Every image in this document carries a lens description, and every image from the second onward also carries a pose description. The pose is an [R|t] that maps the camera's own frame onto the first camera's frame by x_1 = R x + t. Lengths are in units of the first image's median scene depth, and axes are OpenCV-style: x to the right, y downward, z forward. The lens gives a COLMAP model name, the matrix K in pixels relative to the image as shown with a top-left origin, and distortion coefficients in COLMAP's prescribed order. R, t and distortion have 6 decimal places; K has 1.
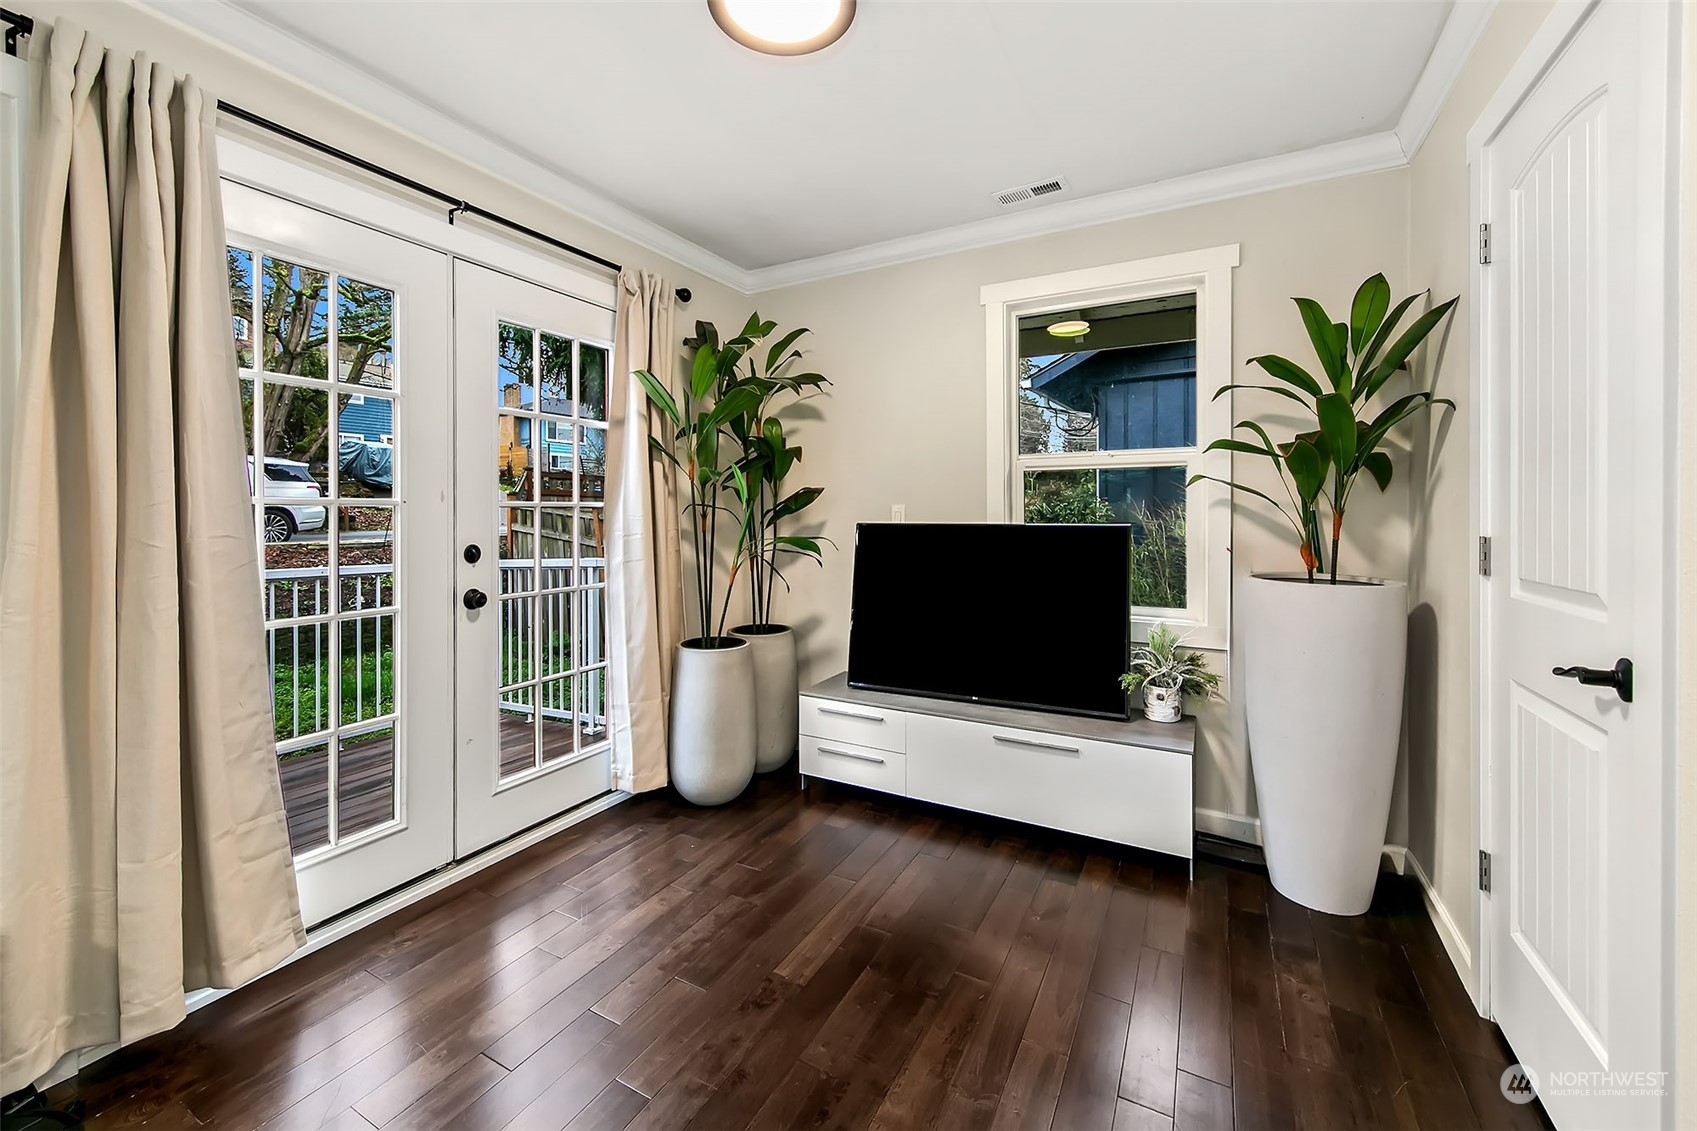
lens RADIAL K [[660.1, 0, 846.2], [0, 660.1, 540.9], [0, 0, 1]] dist [0.001038, 0.000104]
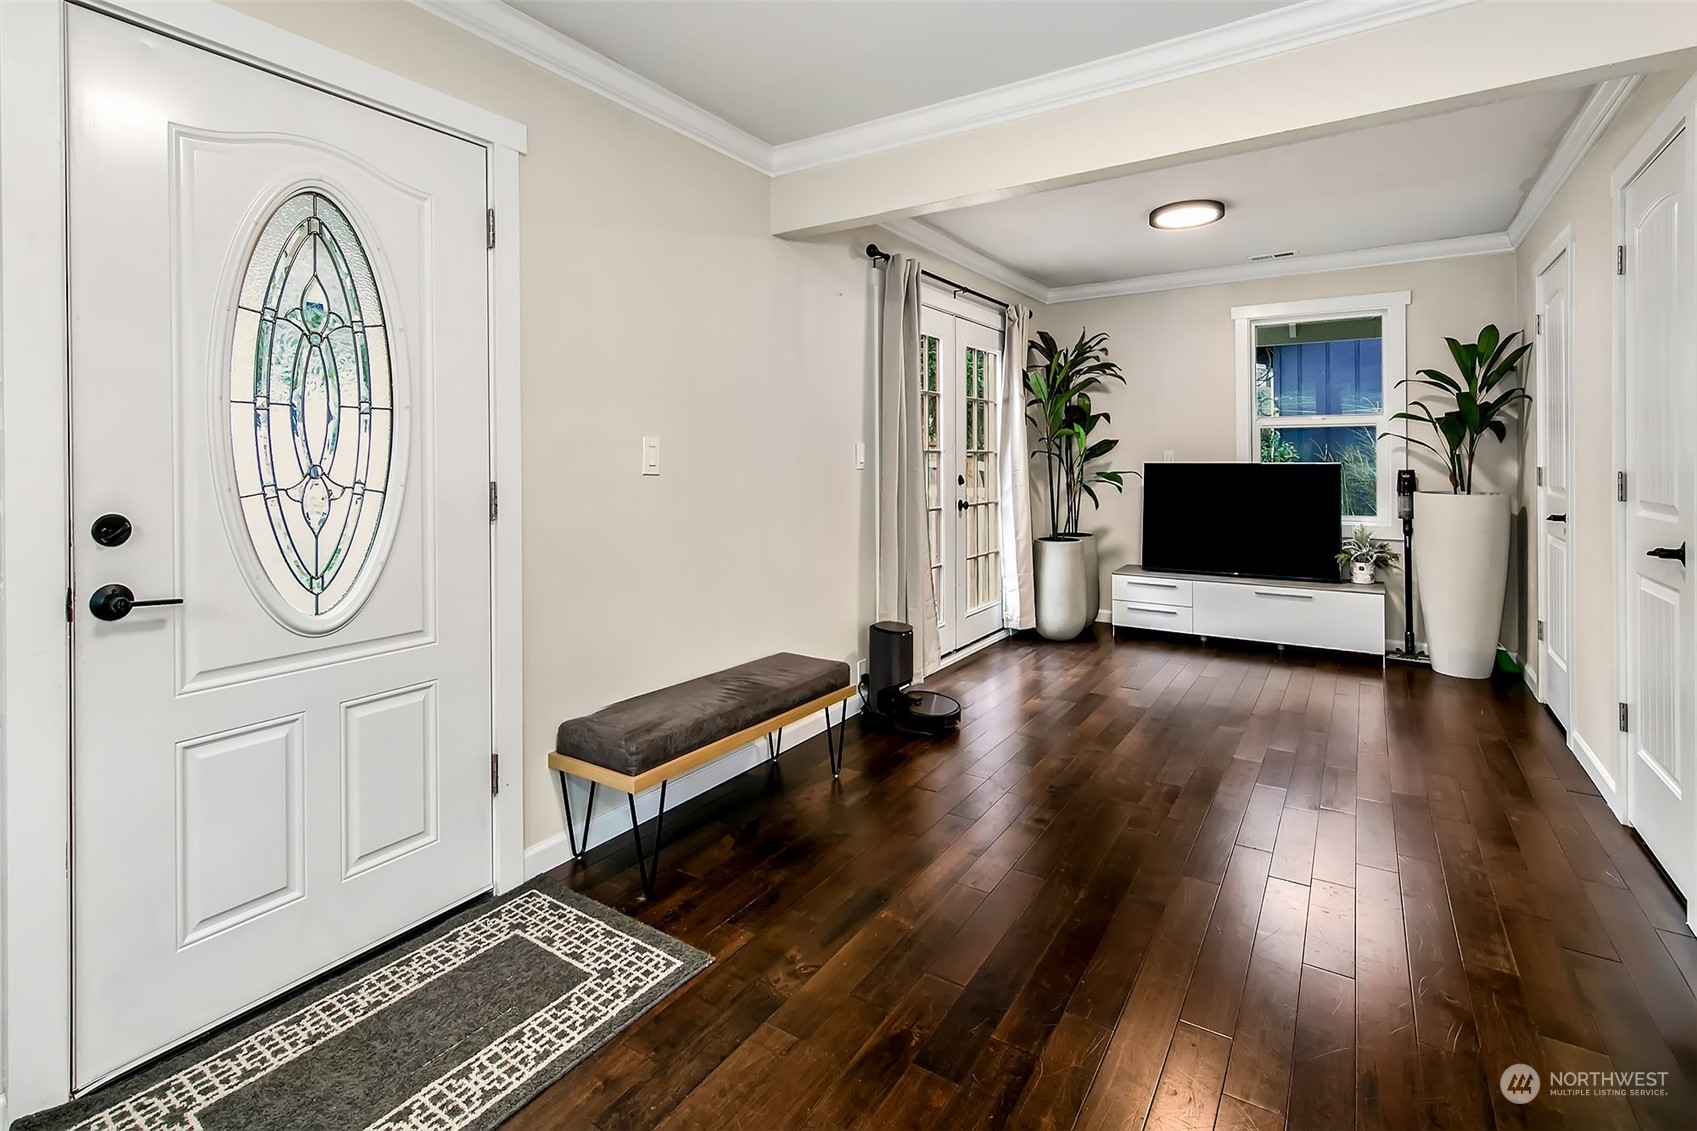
lens RADIAL K [[779.5, 0, 847.7], [0, 779.5, 478.7], [0, 0, 1]] dist [-0.001011, -0.000323]
pose [[0.996729, -0.001033, -0.080805, -0.631439], [0.000239, 0.999952, -0.009836, 0.033195], [0.080811, 0.009785, 0.996681, -1.020293]]
